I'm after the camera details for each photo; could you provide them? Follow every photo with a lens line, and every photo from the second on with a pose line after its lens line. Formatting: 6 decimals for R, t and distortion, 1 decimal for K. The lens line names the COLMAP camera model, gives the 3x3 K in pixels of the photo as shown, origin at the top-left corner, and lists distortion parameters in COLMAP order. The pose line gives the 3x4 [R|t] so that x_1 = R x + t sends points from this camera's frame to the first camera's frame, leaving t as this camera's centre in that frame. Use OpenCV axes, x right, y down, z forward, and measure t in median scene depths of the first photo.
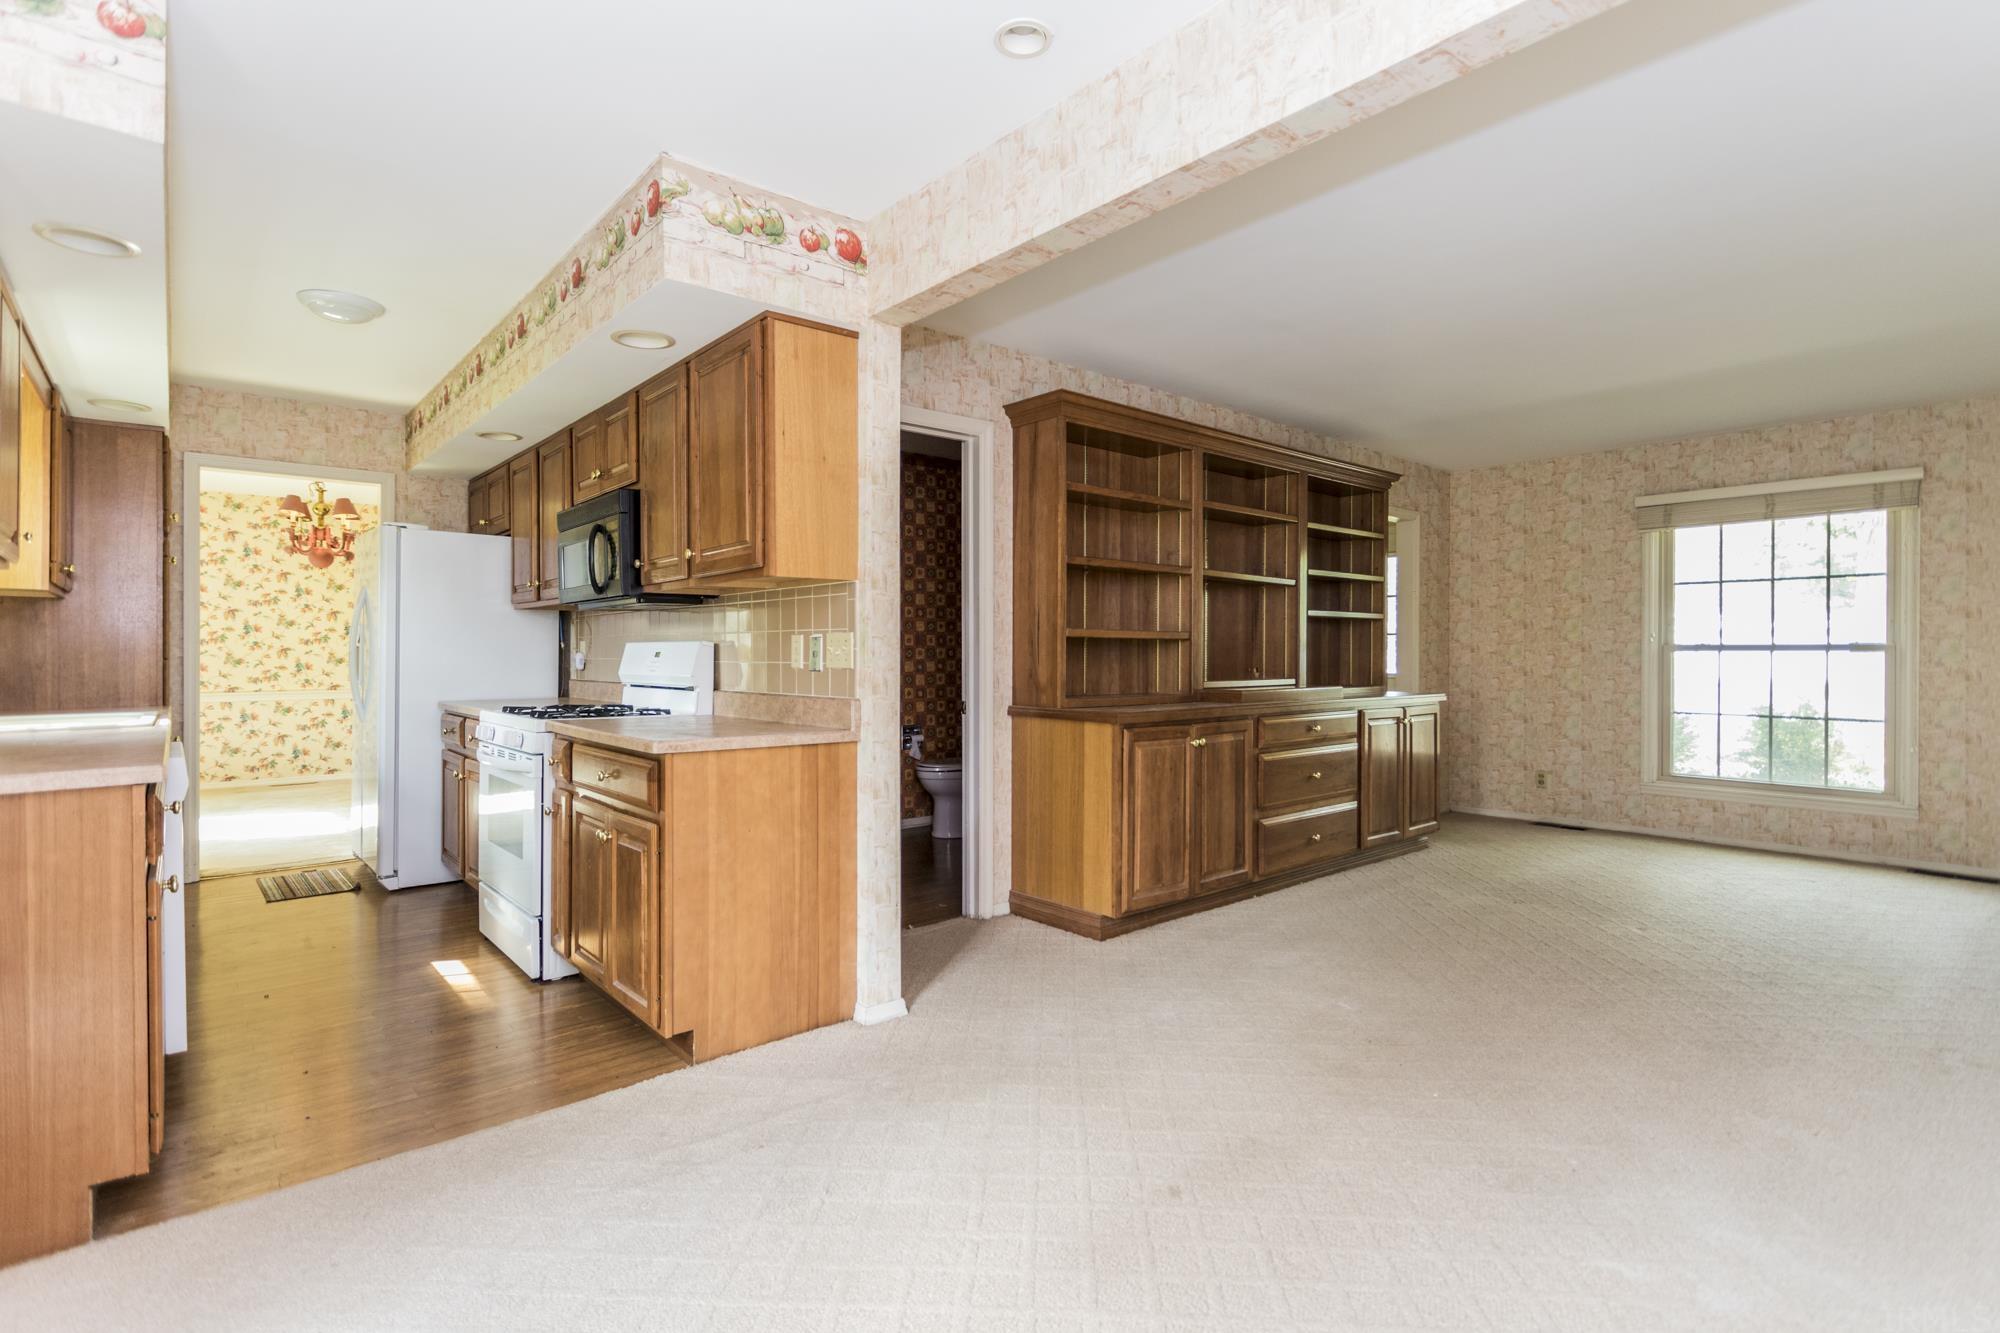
lens RADIAL K [[963.8, 0, 998.4], [0, 963.8, 657.0], [0, 0, 1]] dist [0.003473, -0.001836]
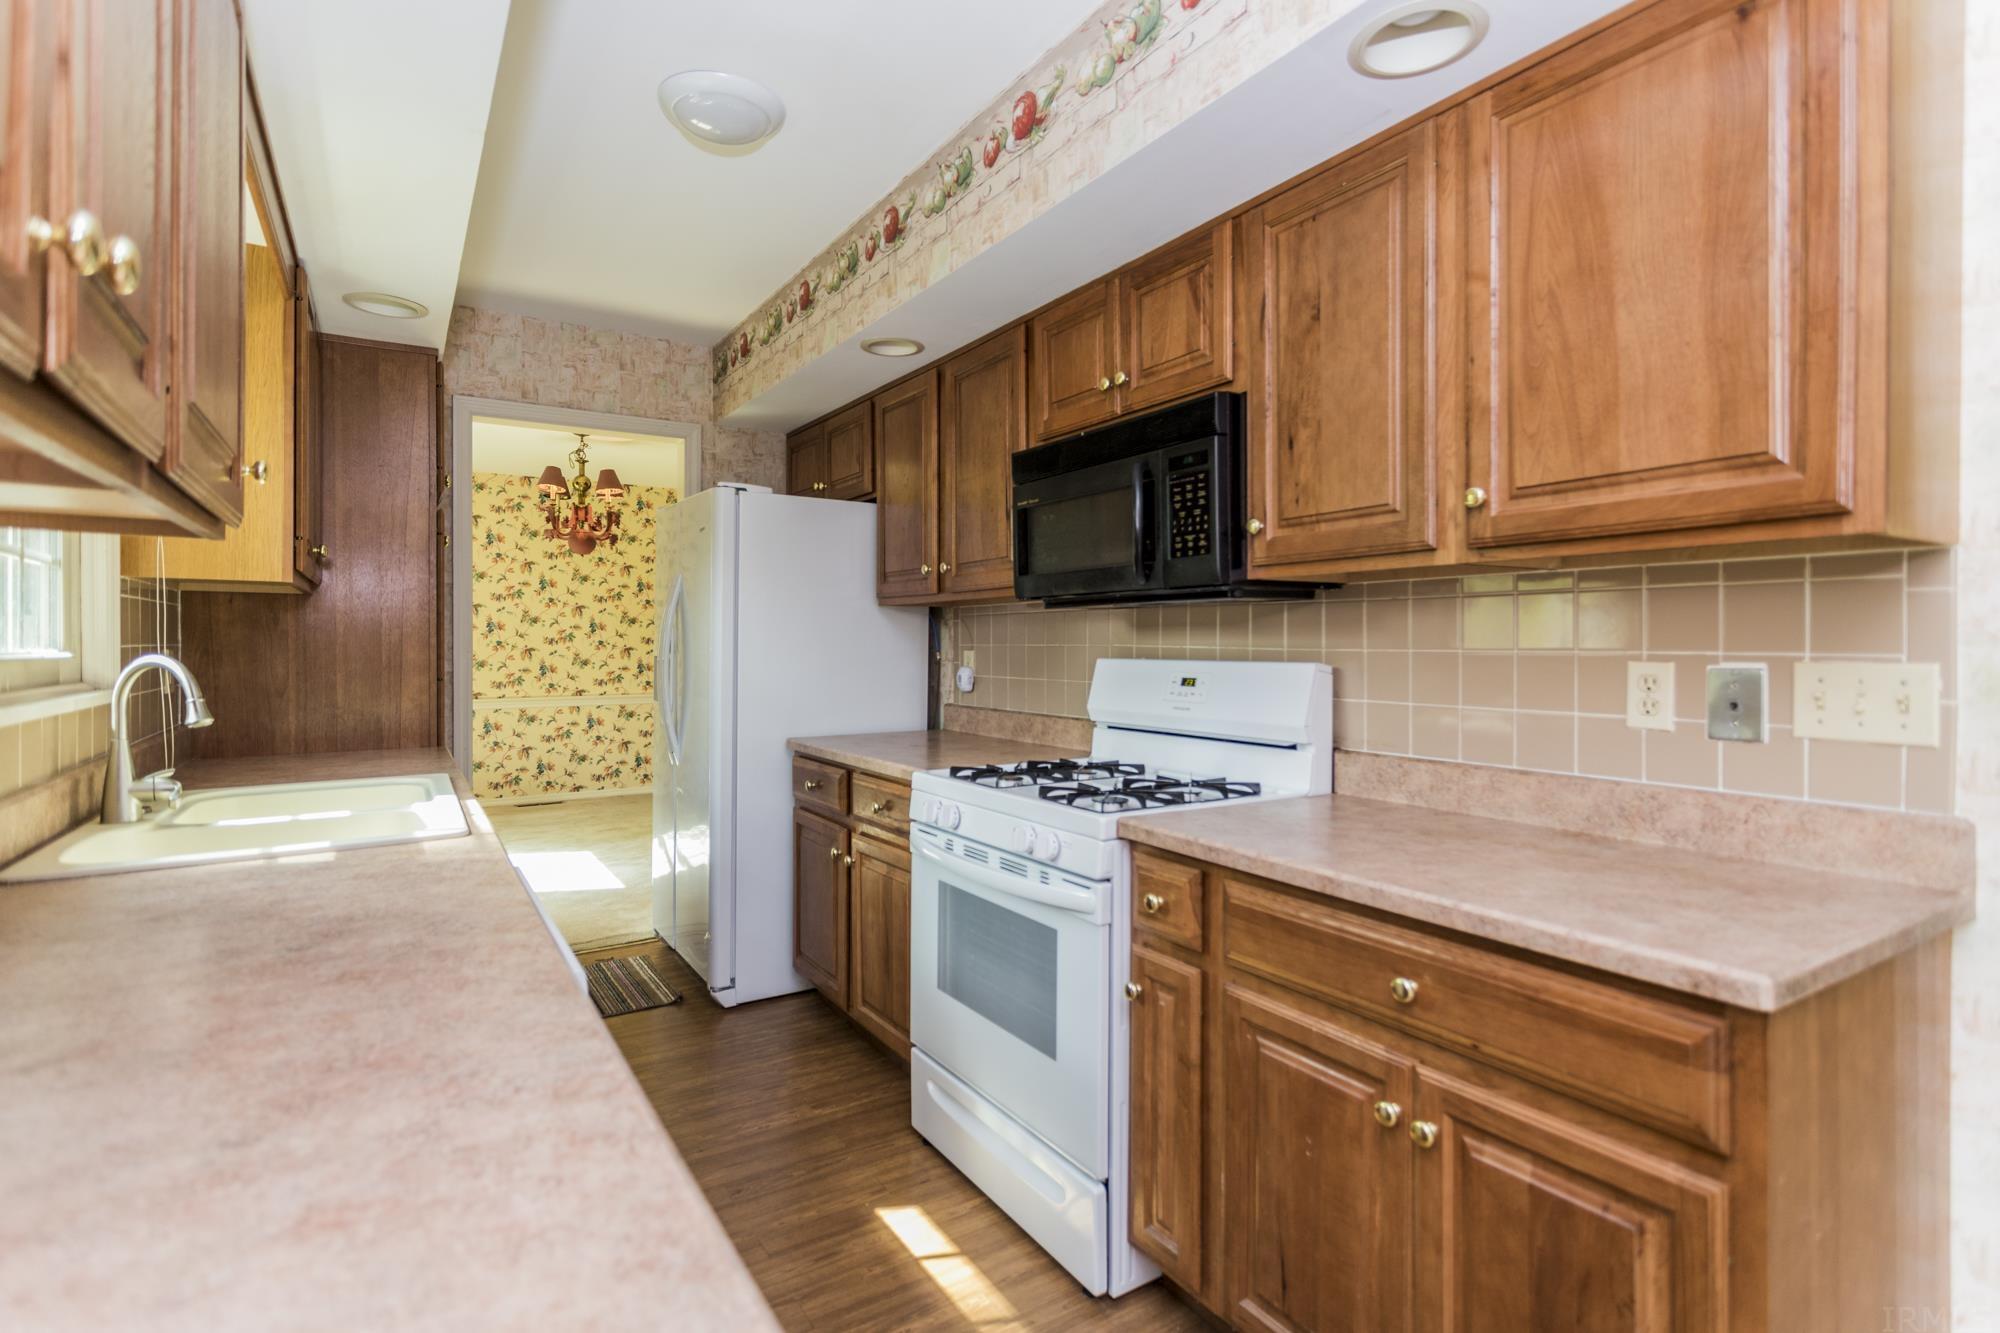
lens RADIAL K [[963.8, 0, 1010.2], [0, 963.8, 648.4], [0, 0, 1]] dist [0.003473, -0.001836]
pose [[0.991064, 0.000897, -0.133385, -0.413907], [-0.000353, 0.999992, 0.004102, -0.027929], [0.133388, -0.004018, 0.991056, 0.415867]]
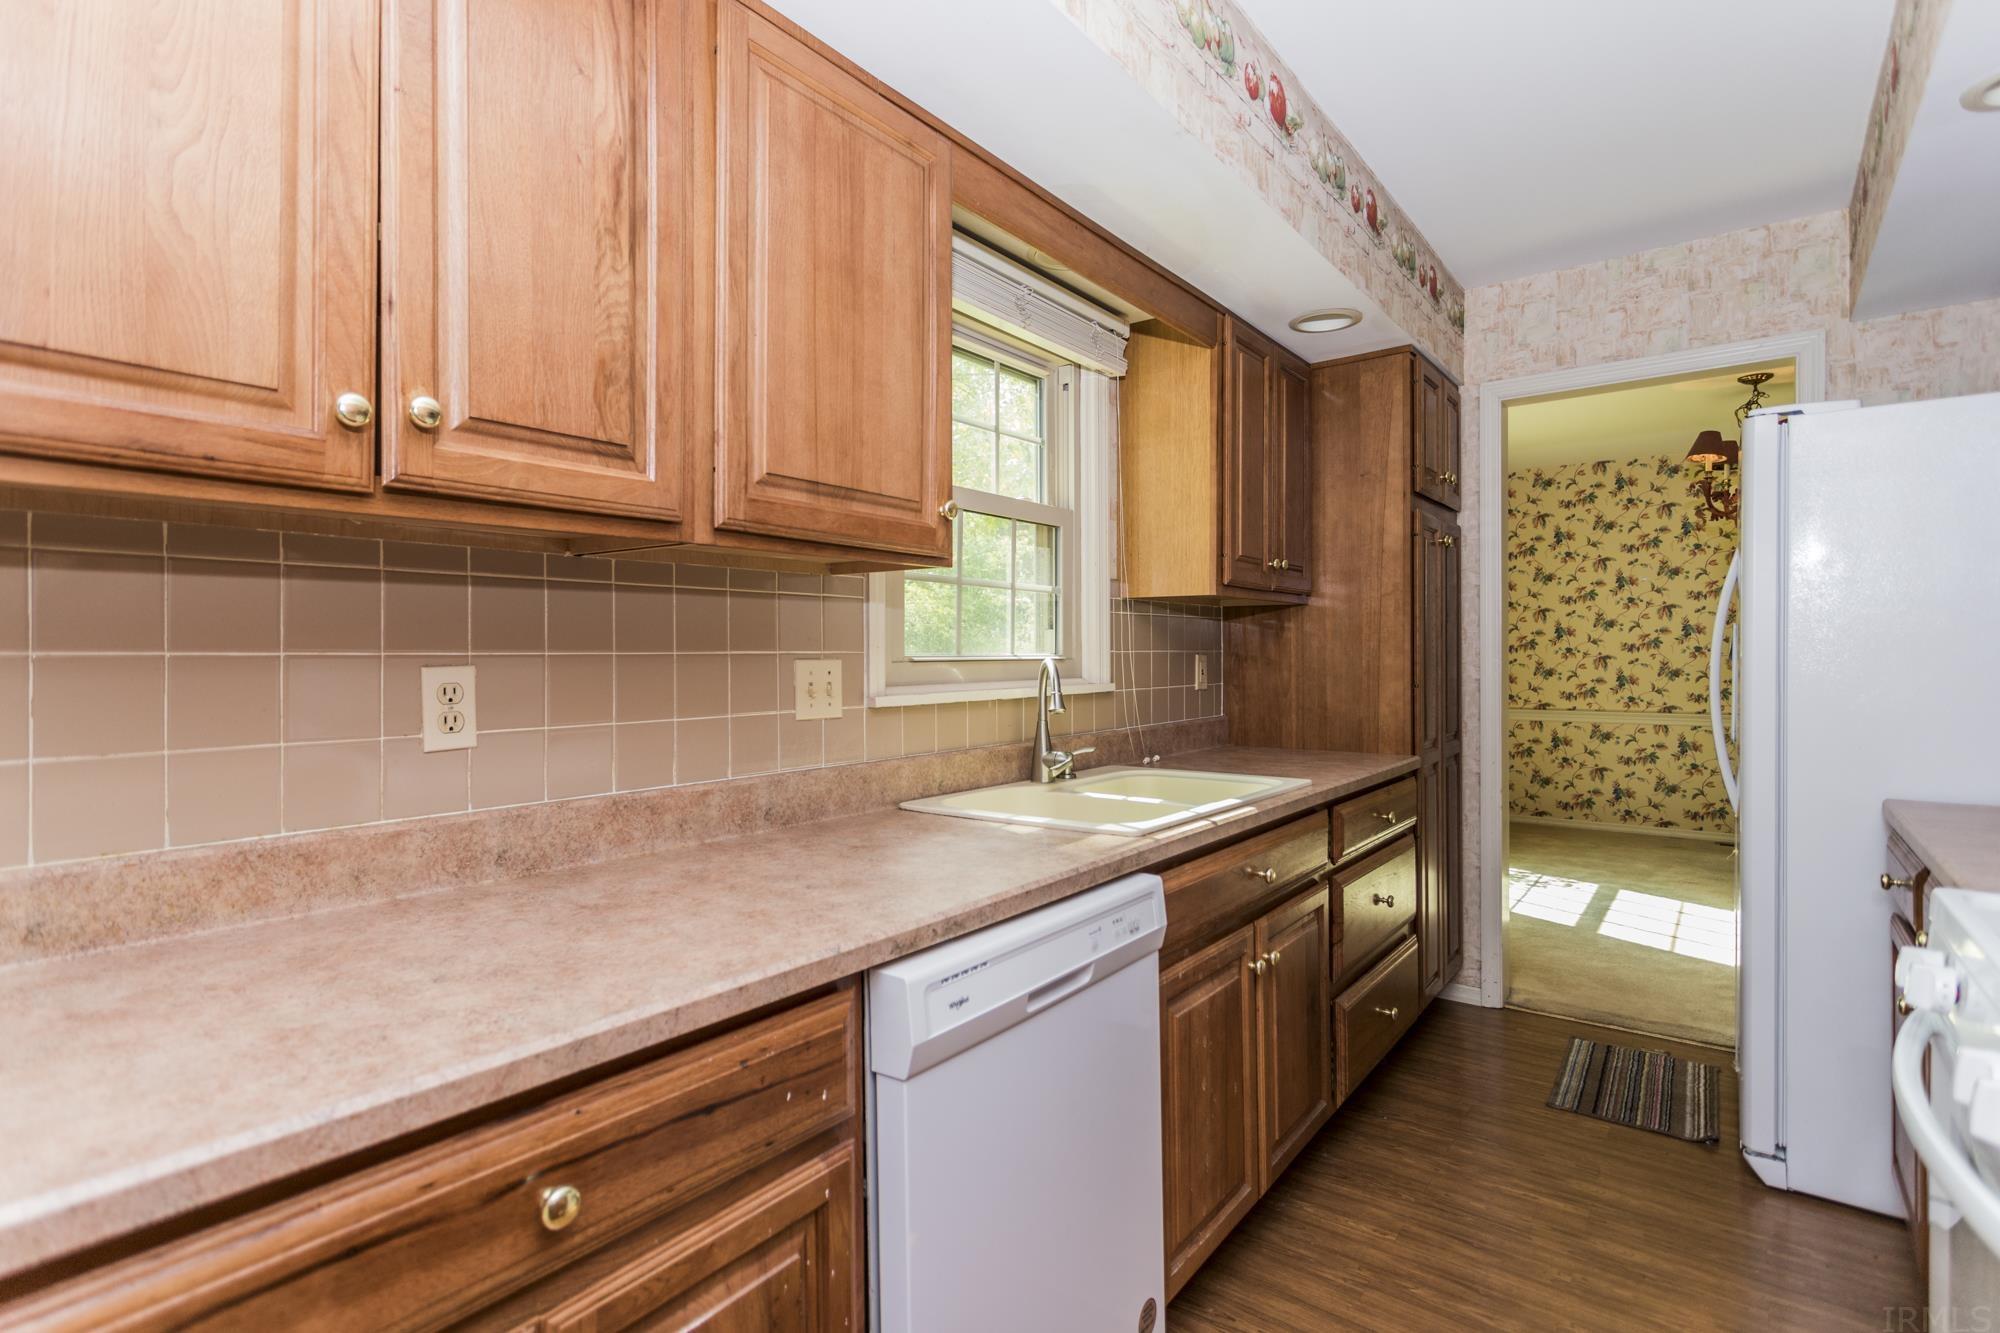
lens RADIAL K [[963.8, 0, 971.2], [0, 963.8, 648.6], [0, 0, 1]] dist [0.003473, -0.001836]
pose [[0.186753, -0.007407, -0.982379, -0.296701], [0.004042, 0.999969, -0.006771, -0.024356], [0.982399, -0.002707, 0.186777, 0.655180]]
